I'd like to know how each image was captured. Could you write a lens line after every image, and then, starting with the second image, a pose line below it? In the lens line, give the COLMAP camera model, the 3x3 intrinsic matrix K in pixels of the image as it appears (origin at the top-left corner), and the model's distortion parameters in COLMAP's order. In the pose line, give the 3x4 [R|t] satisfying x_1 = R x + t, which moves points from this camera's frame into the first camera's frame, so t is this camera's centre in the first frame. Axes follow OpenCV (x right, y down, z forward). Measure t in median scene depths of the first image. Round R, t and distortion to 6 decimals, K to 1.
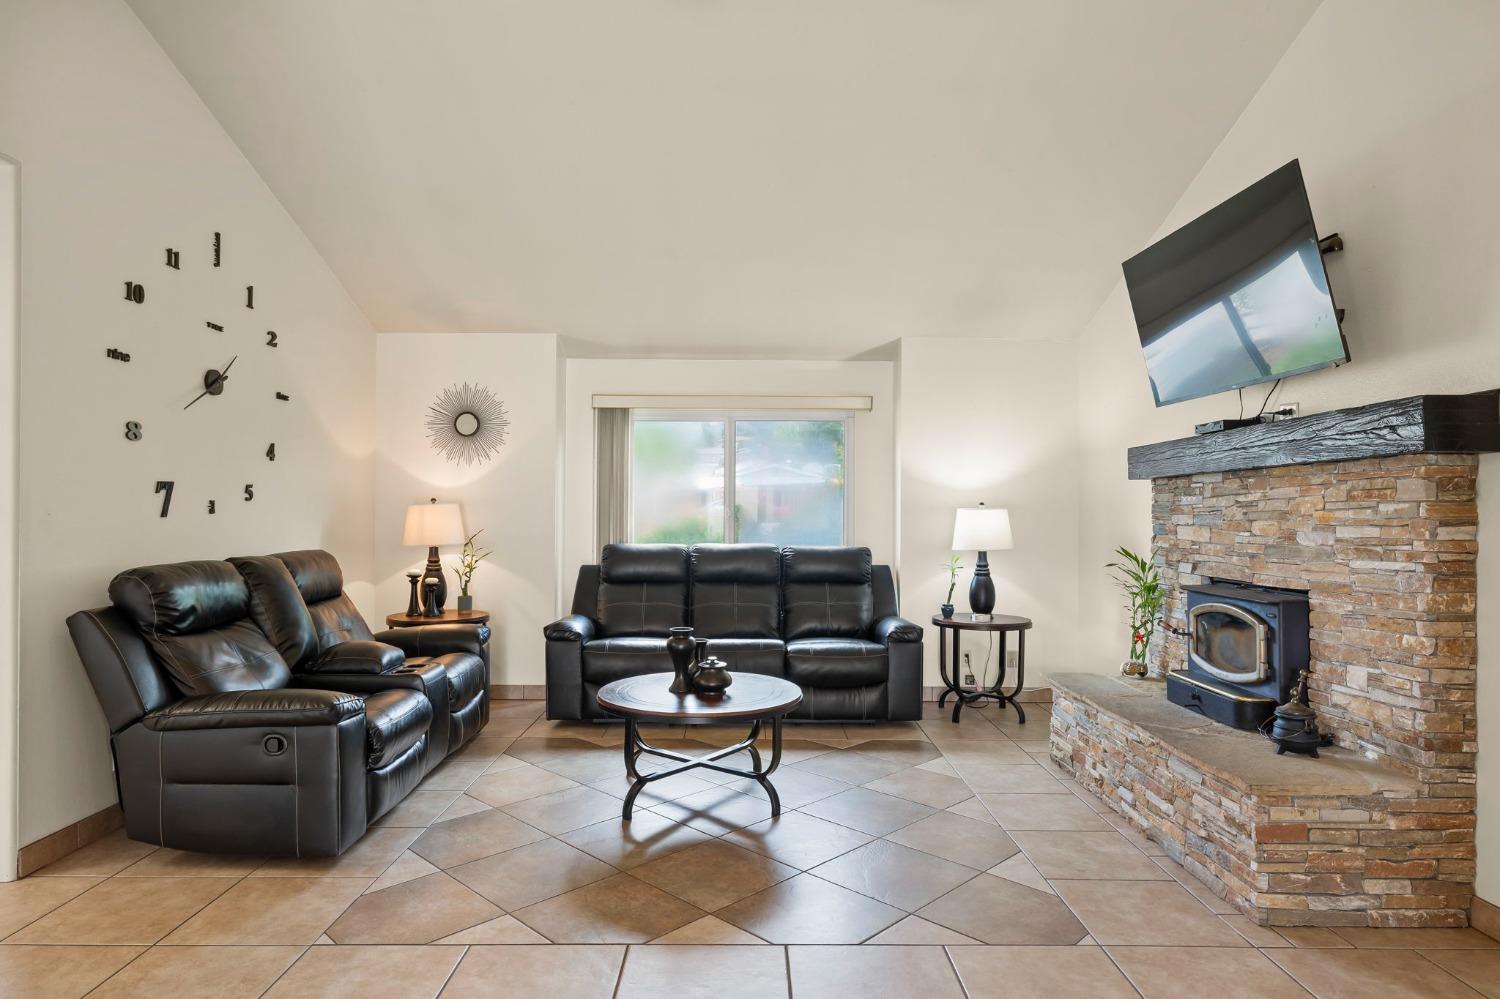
lens RADIAL K [[865.4, 0, 753.4], [0, 865.4, 504.0], [0, 0, 1]] dist [0.001078, 0.000057]
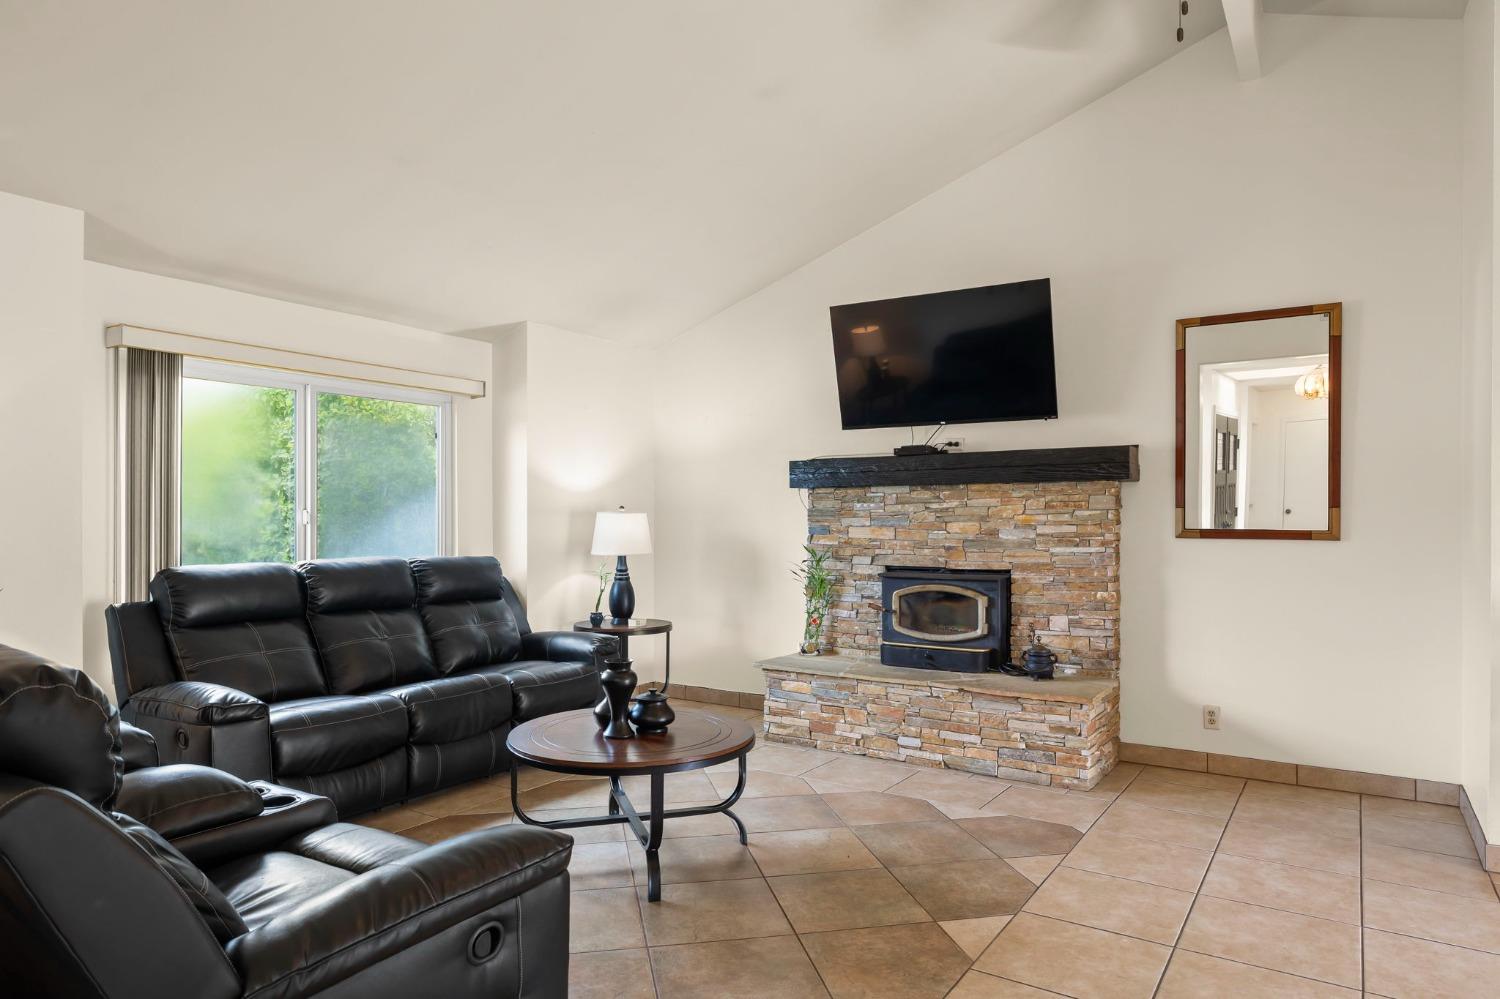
lens RADIAL K [[913.1, 0, 753.0], [0, 913.1, 517.1], [0, 0, 1]] dist [0.002750, 0.000325]
pose [[0.556407, -0.002801, 0.830905, -0.851544], [-0.007361, 0.999938, 0.008300, 0.001458], [-0.830877, -0.010734, 0.556352, 0.489342]]
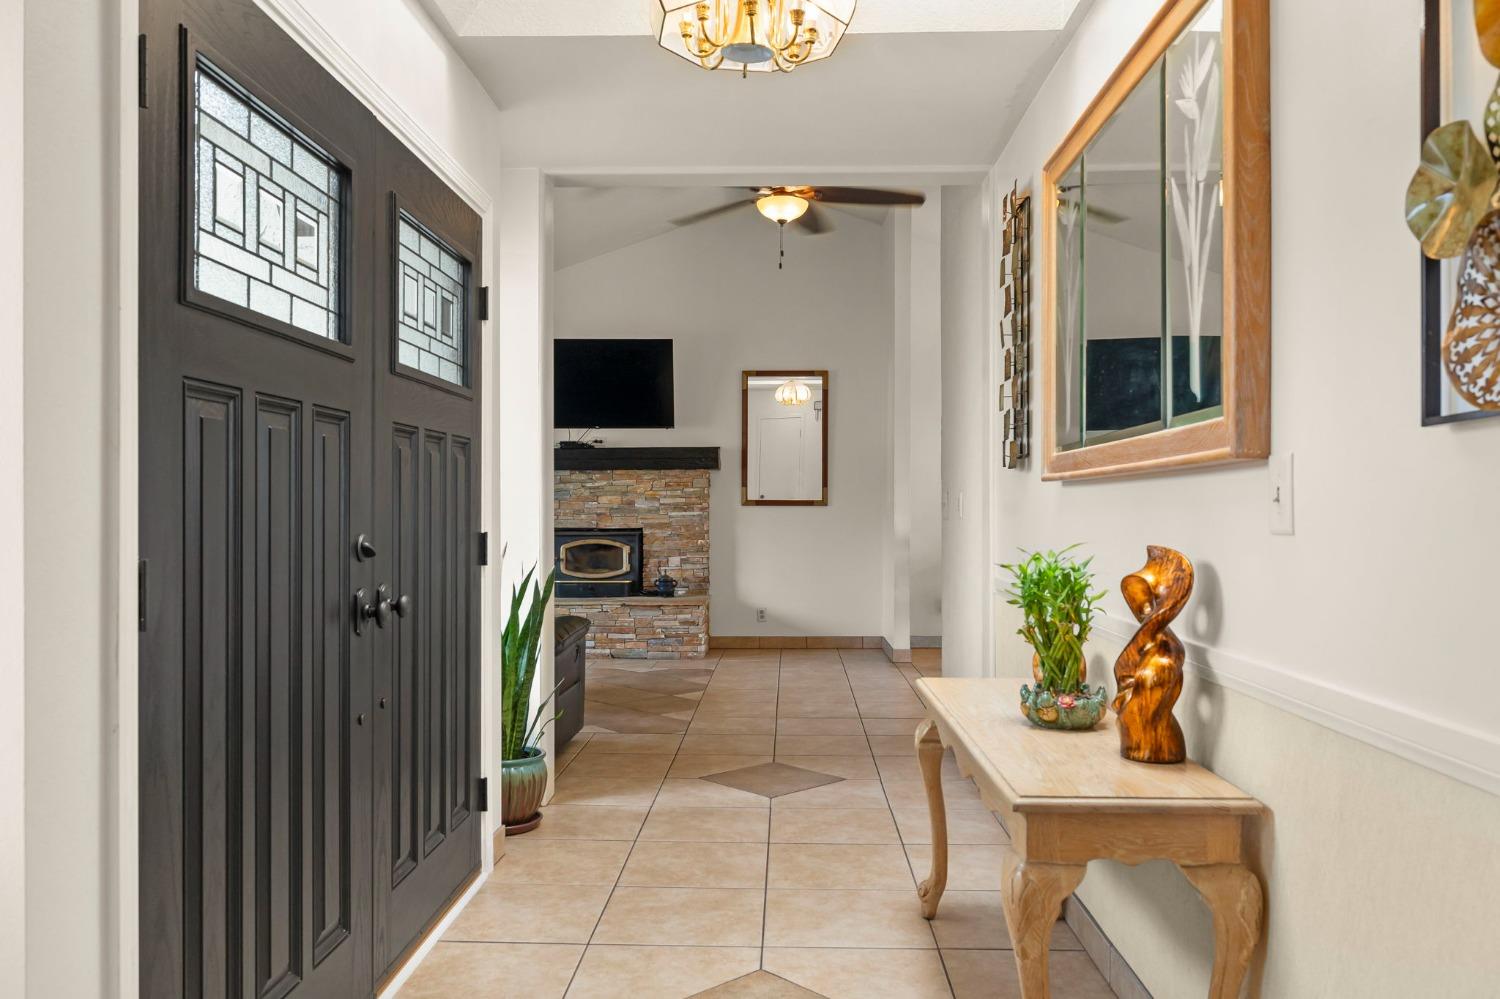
lens RADIAL K [[1124.0, 0, 750.0], [0, 1124.0, 499.5], [0, 0, 1]] dist [0.003594, 0.002471]
pose [[0.043007, 0.002180, 0.999072, -2.103564], [-0.009192, 0.999956, -0.001787, 0.030304], [-0.999032, -0.009107, 0.043025, 0.590273]]
